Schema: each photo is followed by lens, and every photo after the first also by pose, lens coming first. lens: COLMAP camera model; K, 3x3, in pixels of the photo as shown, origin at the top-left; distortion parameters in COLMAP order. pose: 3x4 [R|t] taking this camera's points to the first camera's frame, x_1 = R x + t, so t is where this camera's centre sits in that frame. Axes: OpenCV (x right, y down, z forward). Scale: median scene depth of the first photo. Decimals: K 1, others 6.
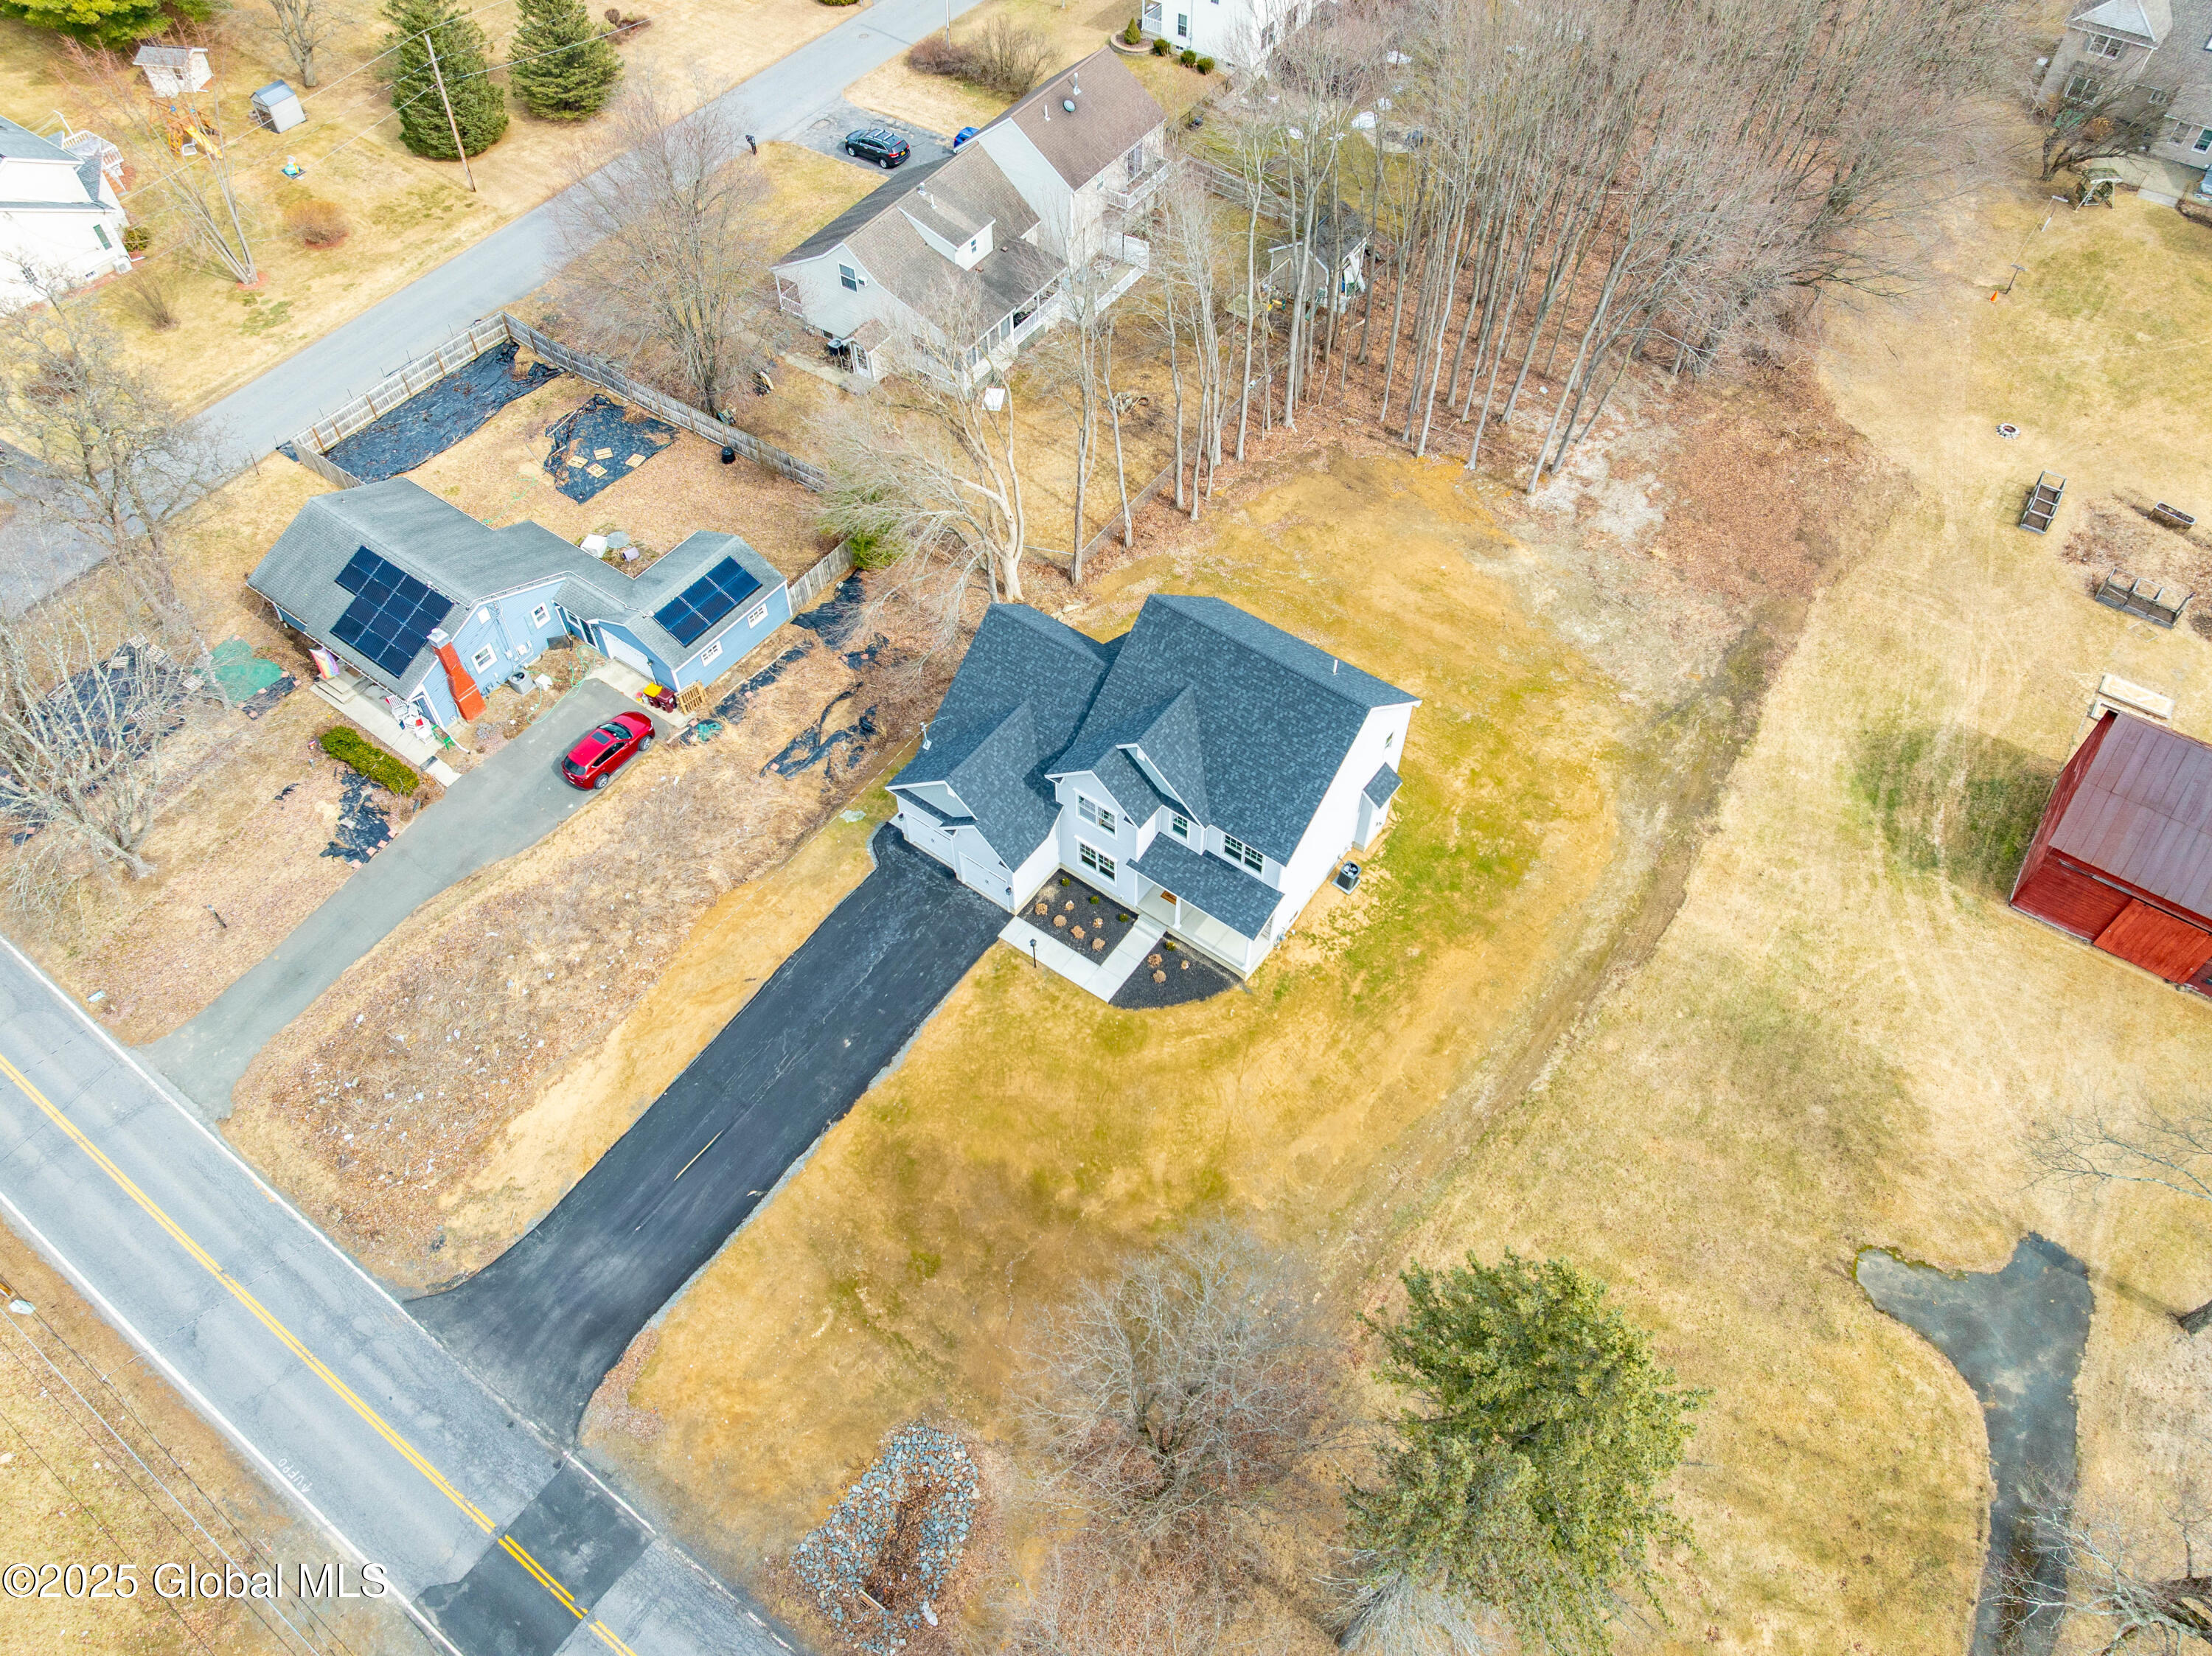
lens RADIAL K [[1606.9, 0, 1102.7], [0, 1606.9, 787.6], [0, 0, 1]] dist [-0.040567, -0.008749]
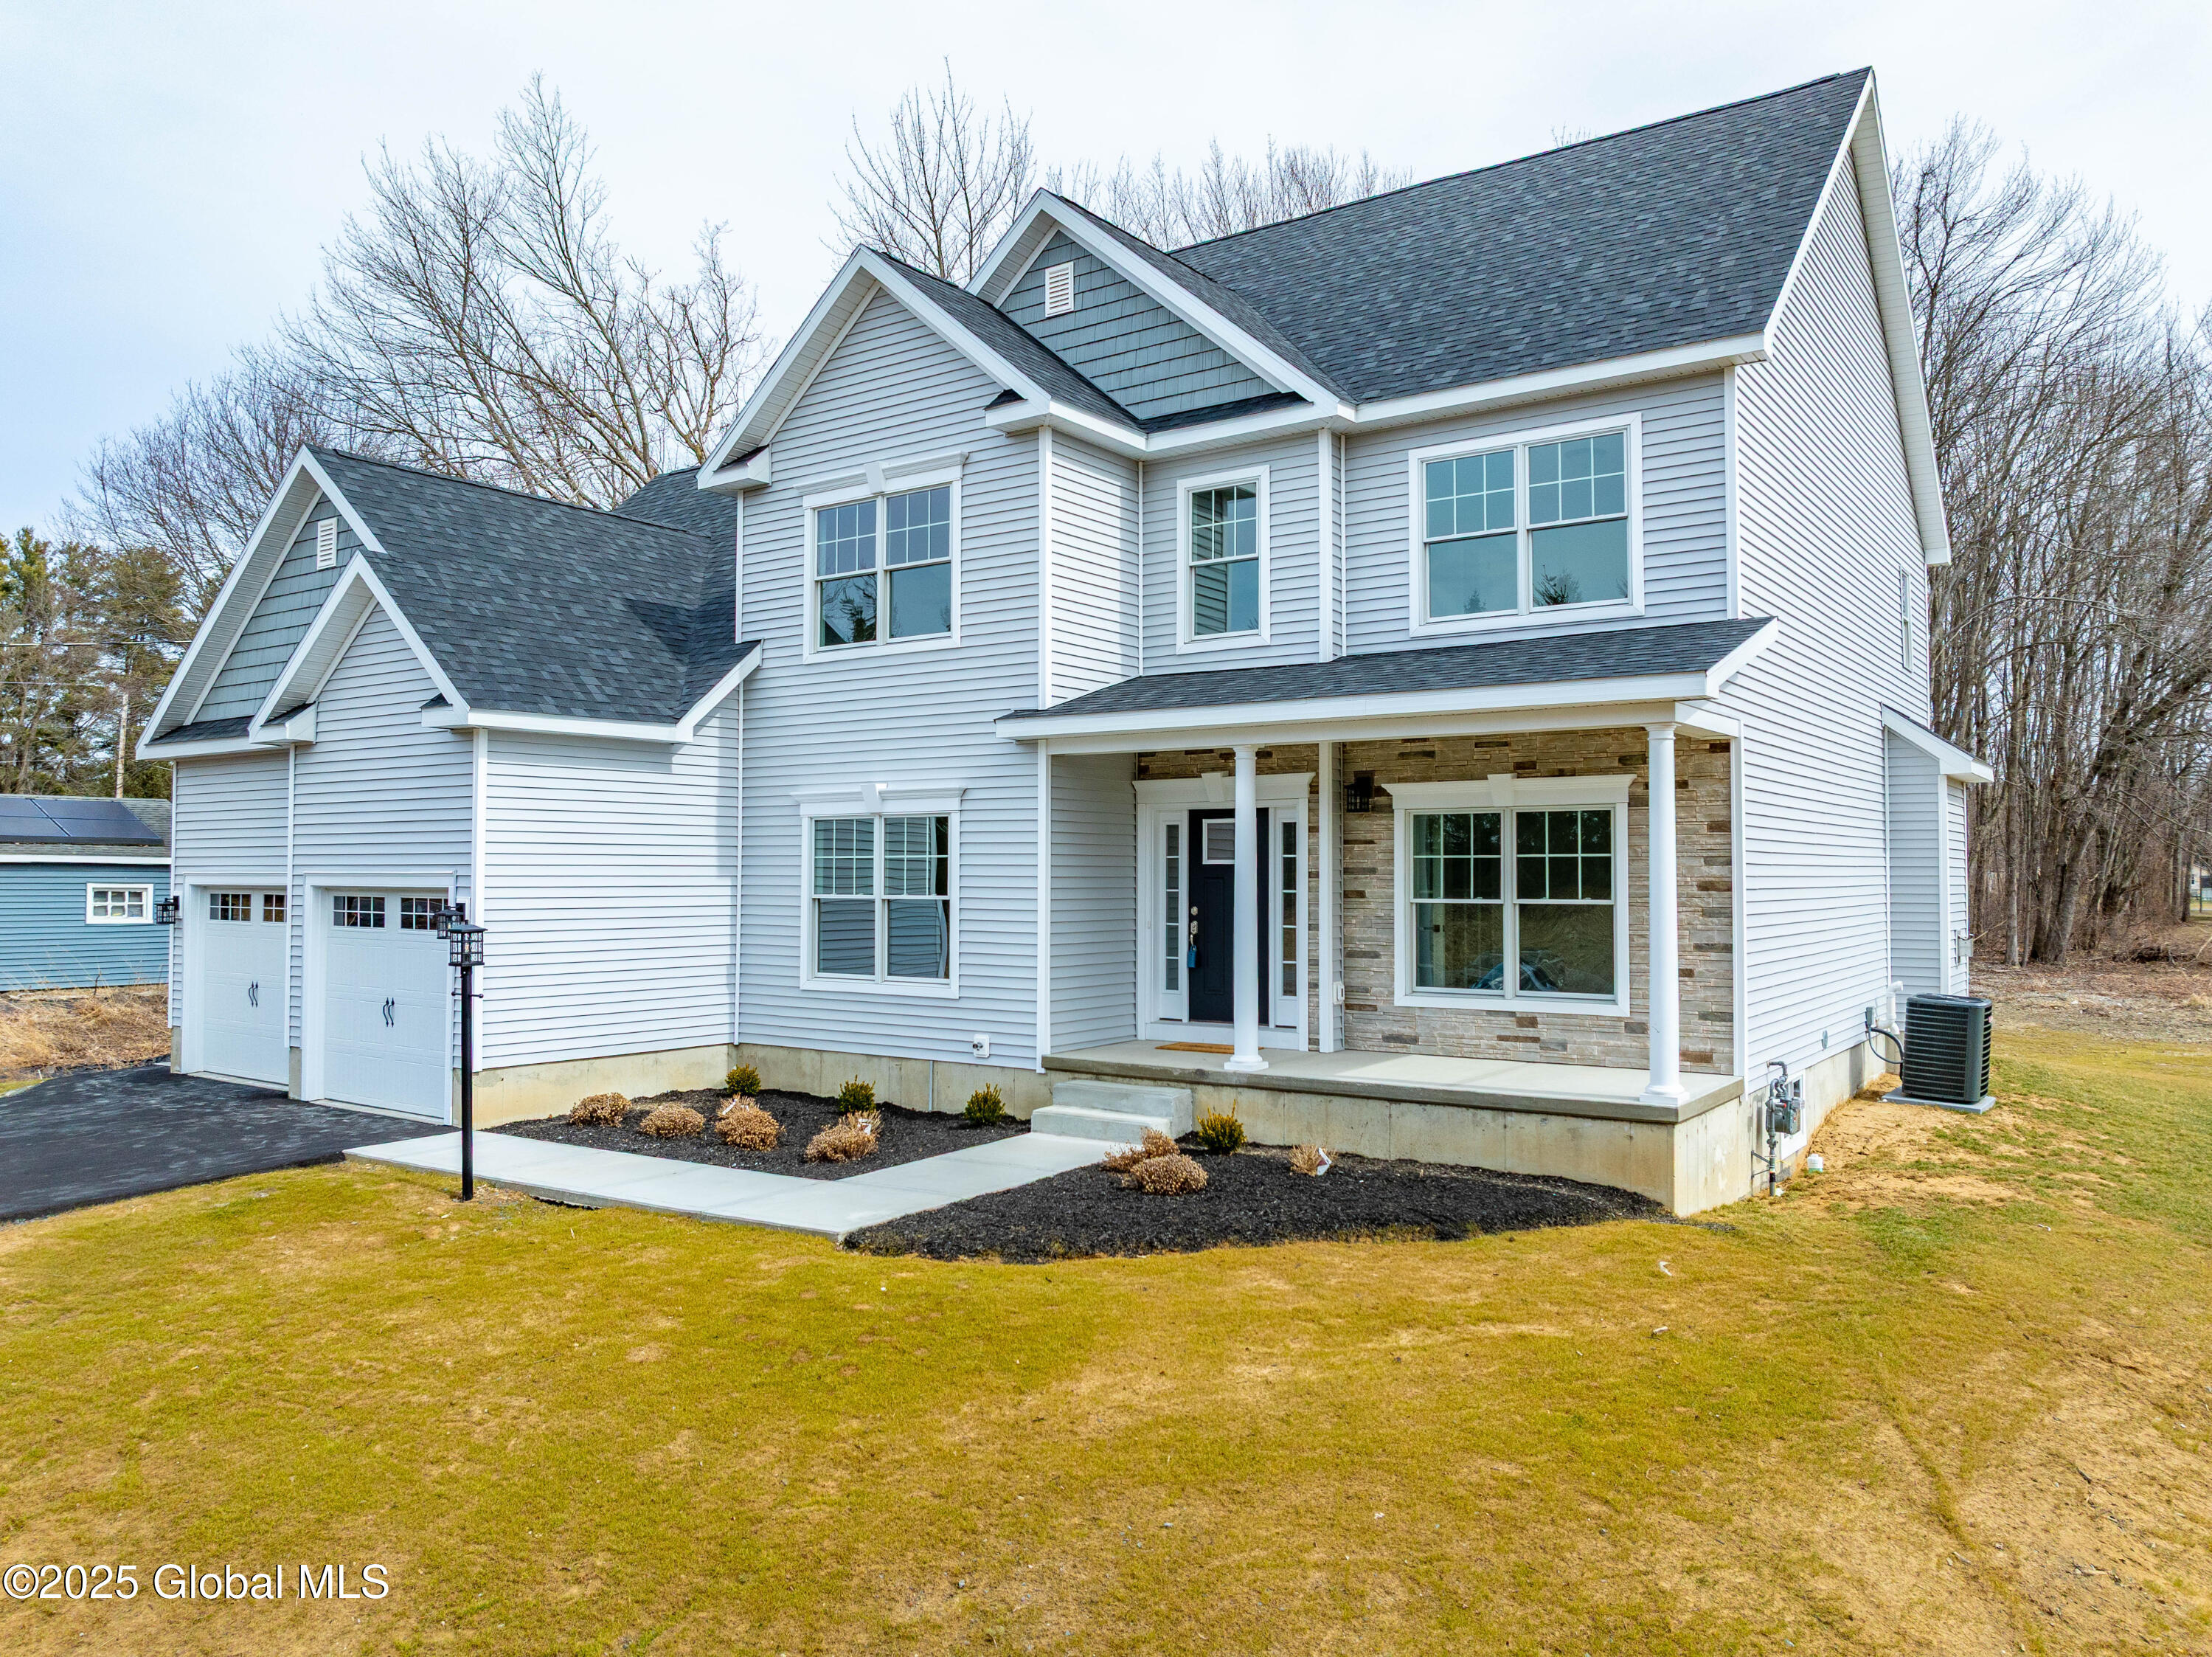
lens RADIAL K [[1600.2, 0, 1106.0], [0, 1600.2, 828.5], [0, 0, 1]] dist [-0.040109, -0.002582]
pose [[0.999736, 0.010968, 0.020202, 0.022303], [0.009704, 0.595322, -0.803429, 0.207572], [-0.020839, 0.803412, 0.595058, 0.781464]]
